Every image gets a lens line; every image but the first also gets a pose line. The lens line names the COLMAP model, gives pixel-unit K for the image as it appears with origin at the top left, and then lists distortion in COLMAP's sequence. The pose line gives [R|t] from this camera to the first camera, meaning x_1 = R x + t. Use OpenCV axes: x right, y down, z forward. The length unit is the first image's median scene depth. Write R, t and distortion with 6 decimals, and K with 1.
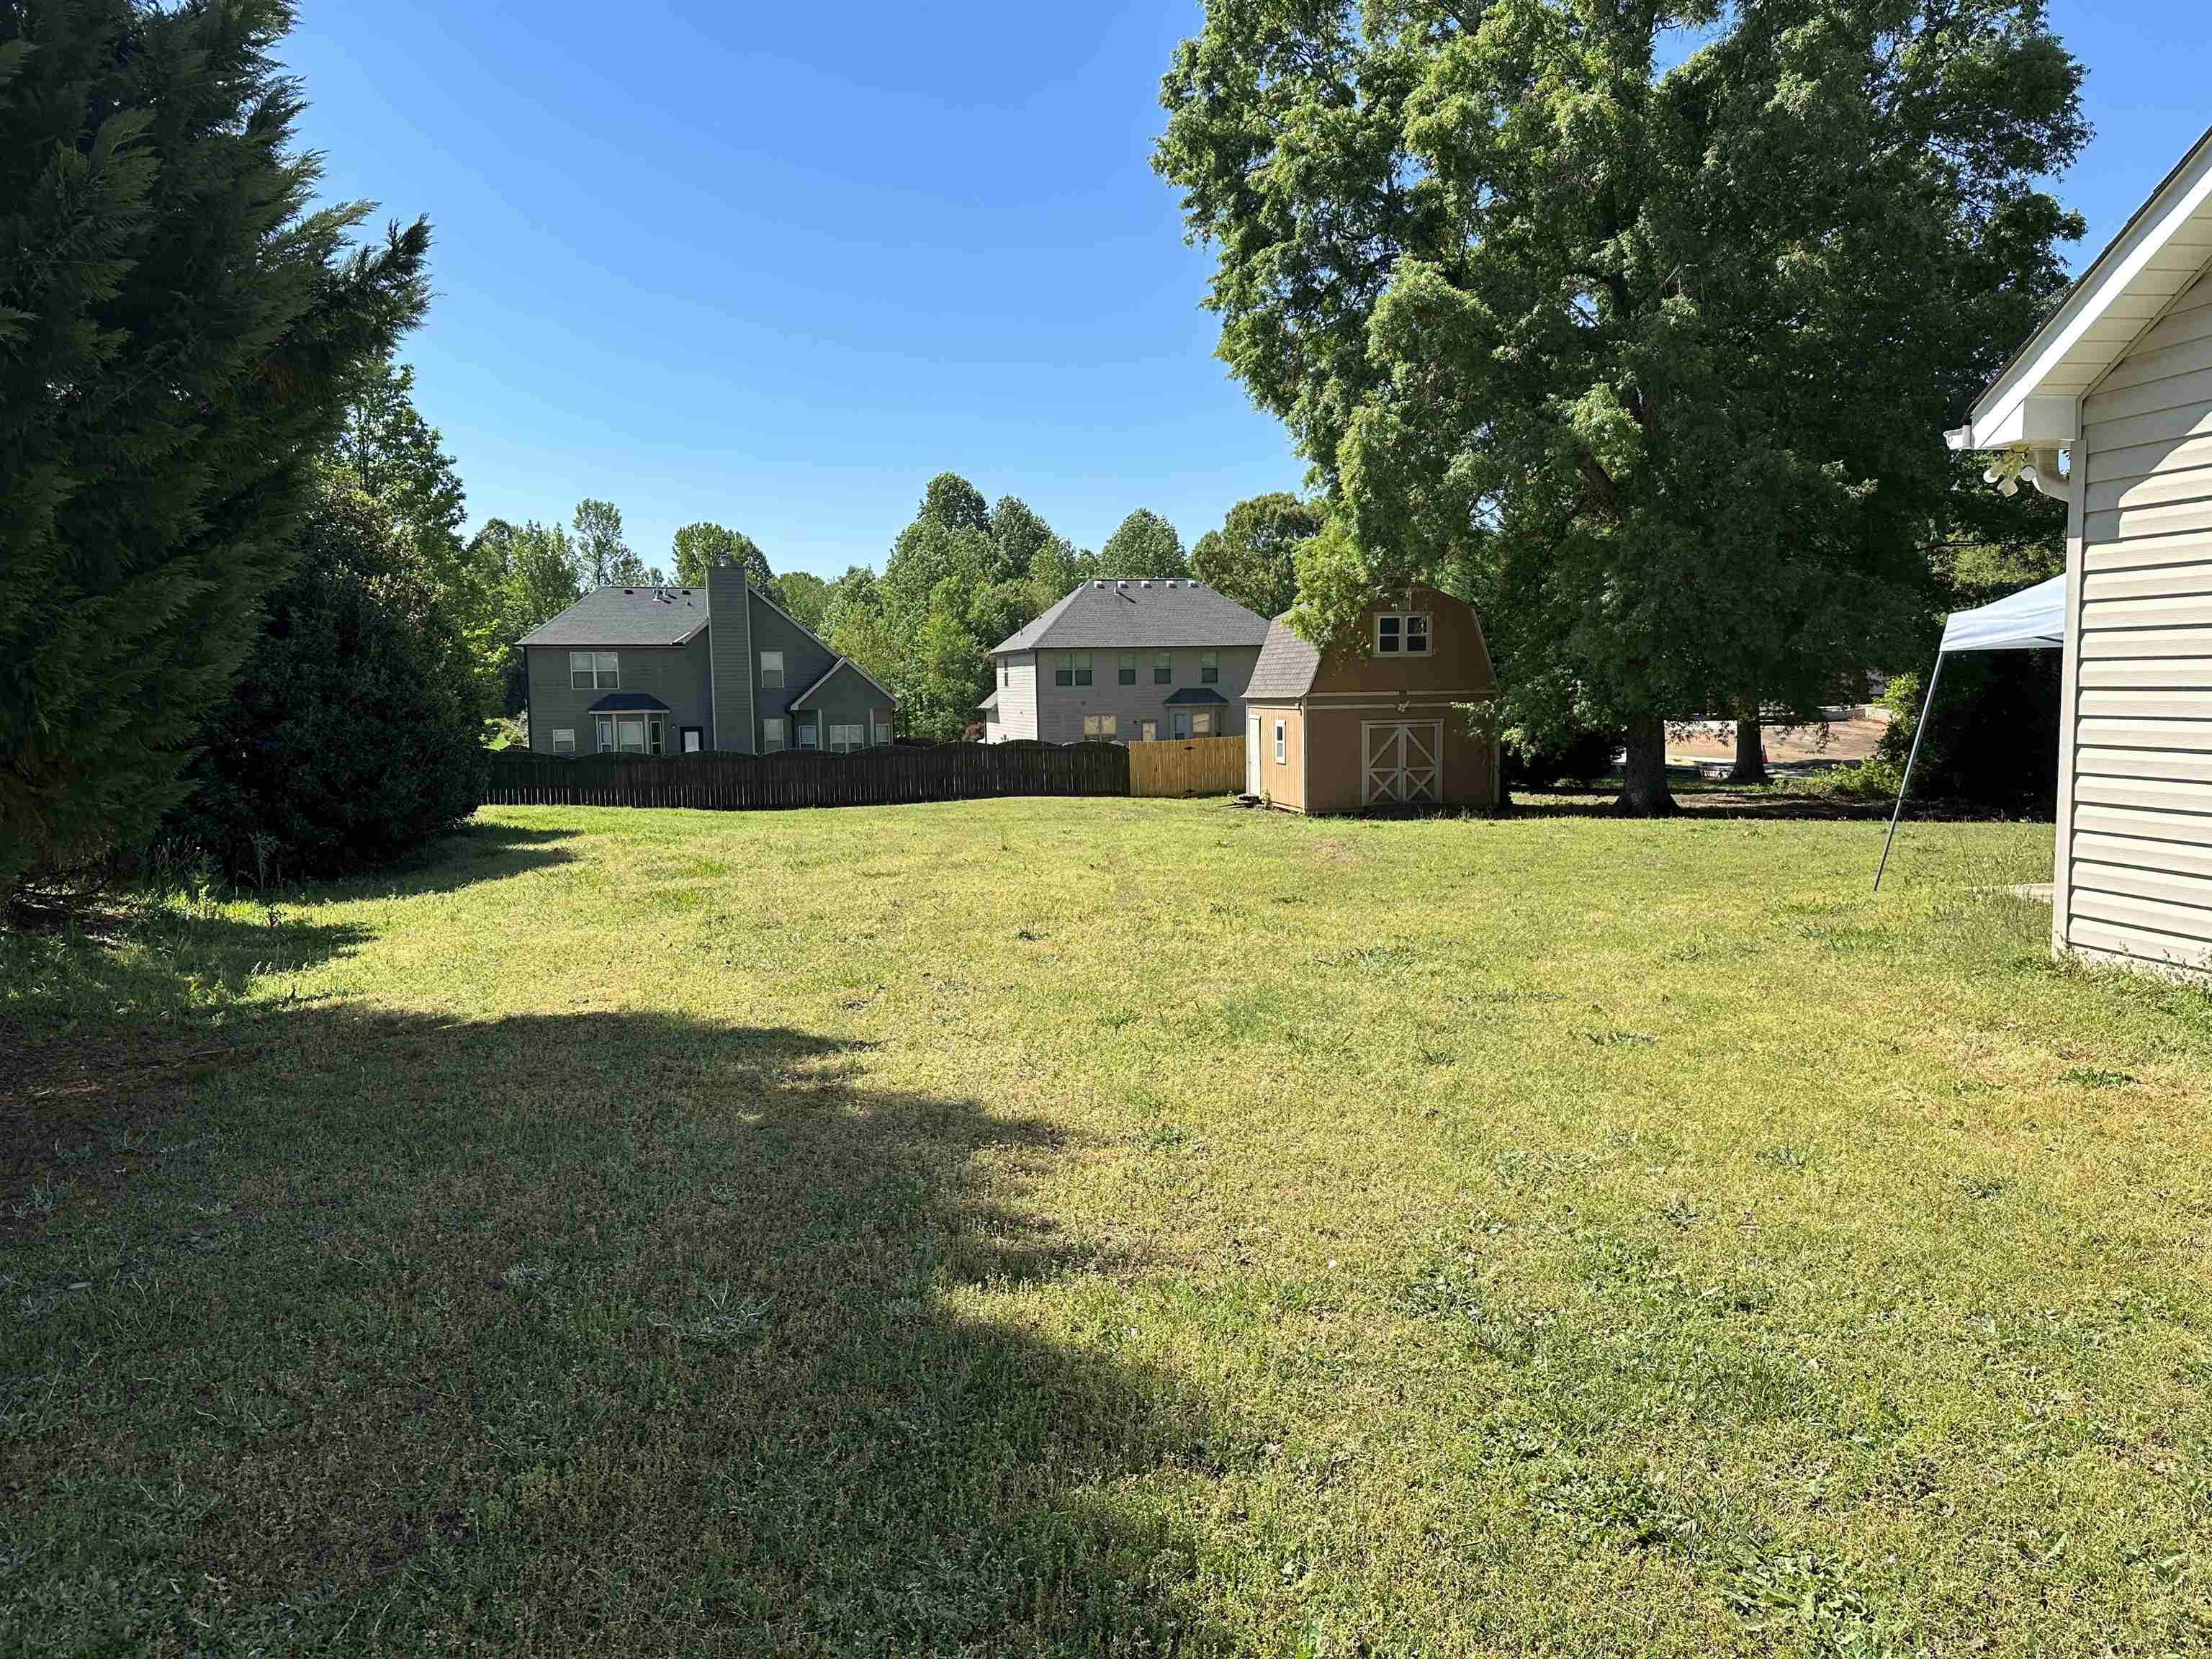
lens RADIAL K [[1515.7, 0, 1112.0], [0, 1515.7, 877.7], [0, 0, 1]] dist [0.047465, -0.074527]
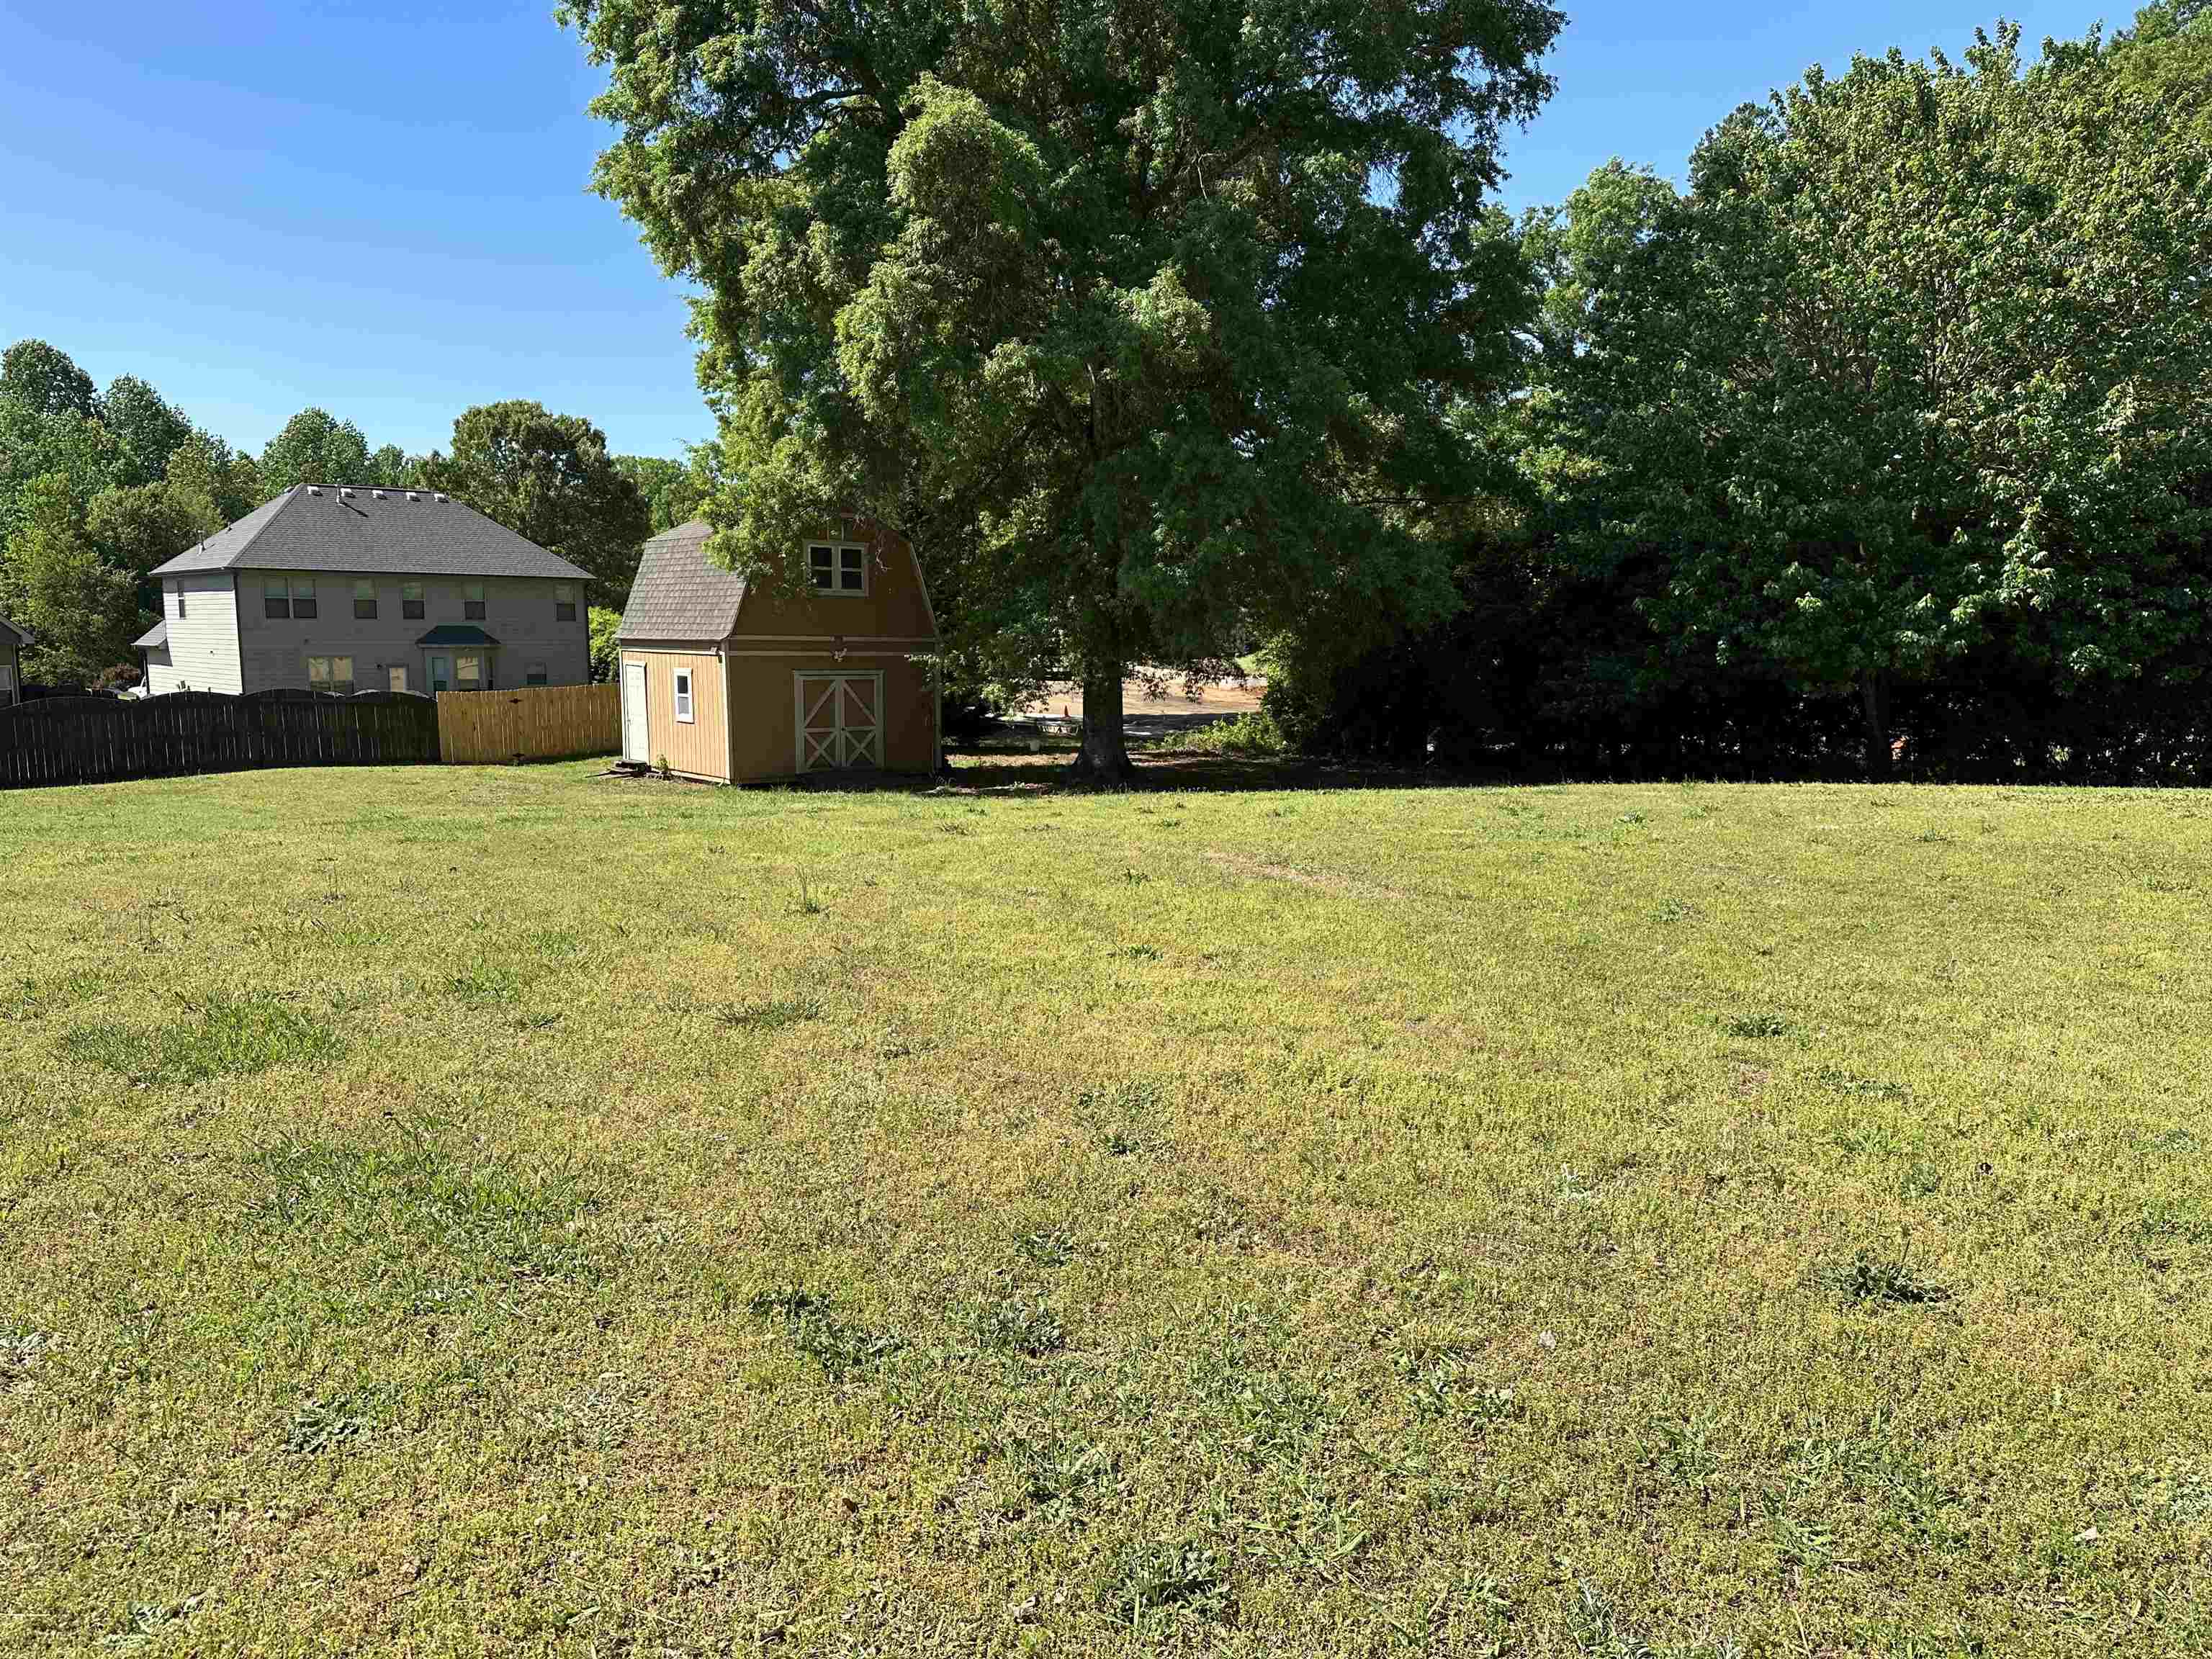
lens RADIAL K [[1515.7, 0, 1112.0], [0, 1515.7, 877.7], [0, 0, 1]] dist [0.047465, -0.074527]
pose [[0.868340, -0.054878, 0.492923, -0.087163], [0.038658, 0.998325, 0.043046, -0.017435], [-0.494460, -0.018323, 0.869007, 0.170119]]
